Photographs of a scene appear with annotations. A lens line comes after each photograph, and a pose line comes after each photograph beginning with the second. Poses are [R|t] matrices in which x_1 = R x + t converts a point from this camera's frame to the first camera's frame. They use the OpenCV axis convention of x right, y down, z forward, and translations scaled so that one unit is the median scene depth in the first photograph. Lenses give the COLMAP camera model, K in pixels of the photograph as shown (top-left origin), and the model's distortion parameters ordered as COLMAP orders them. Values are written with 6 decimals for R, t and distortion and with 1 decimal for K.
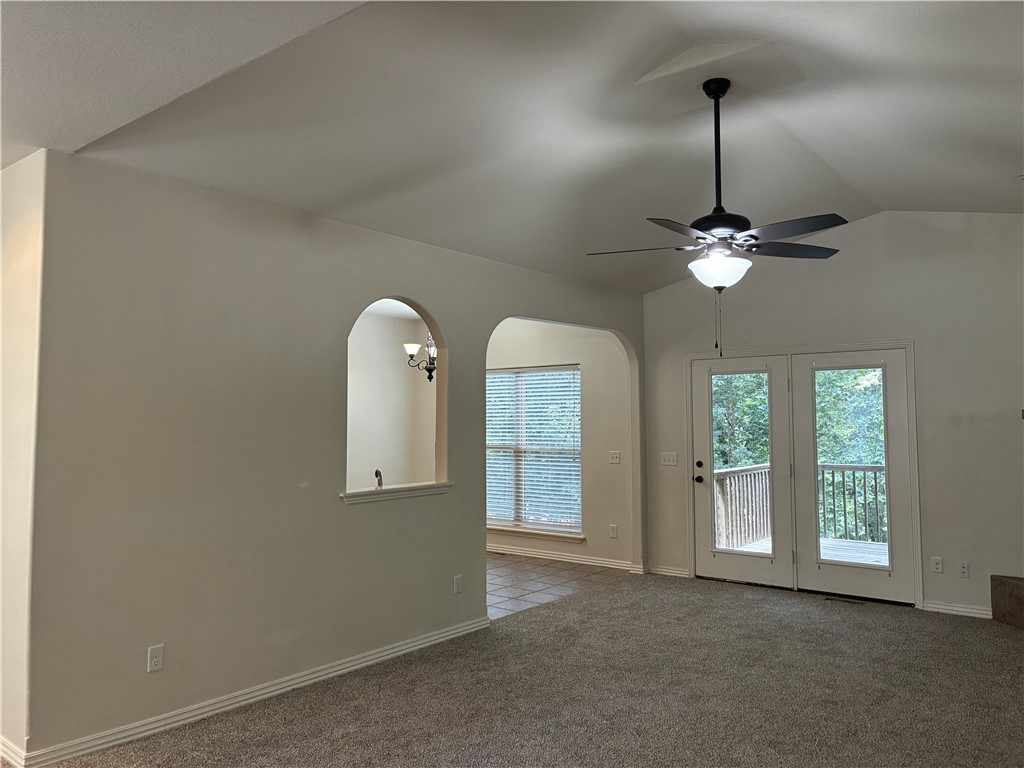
lens RADIAL K [[777.3, 0, 506.3], [0, 777.3, 373.8], [0, 0, 1]] dist [0.039767, -0.043283]
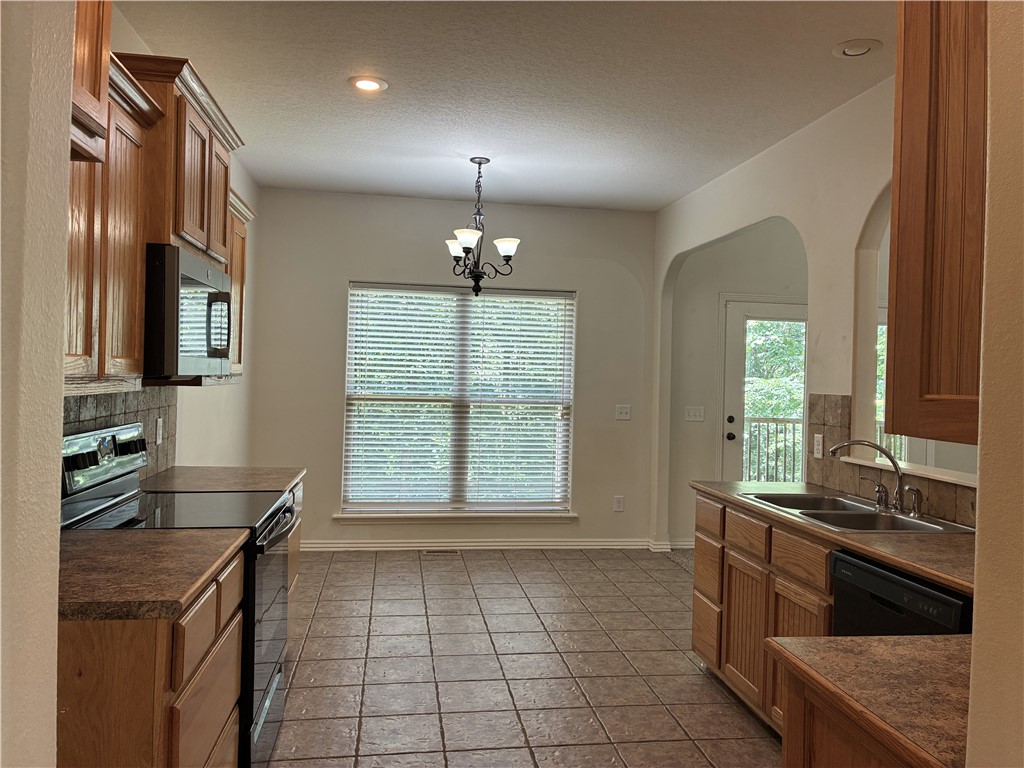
lens RADIAL K [[777.3, 0, 511.4], [0, 777.3, 376.8], [0, 0, 1]] dist [0.039767, -0.043283]
pose [[0.673782, 0.021892, 0.738606, -0.751794], [-0.075220, 0.996401, 0.039085, 0.067707], [-0.735092, -0.081892, 0.673003, 0.774364]]
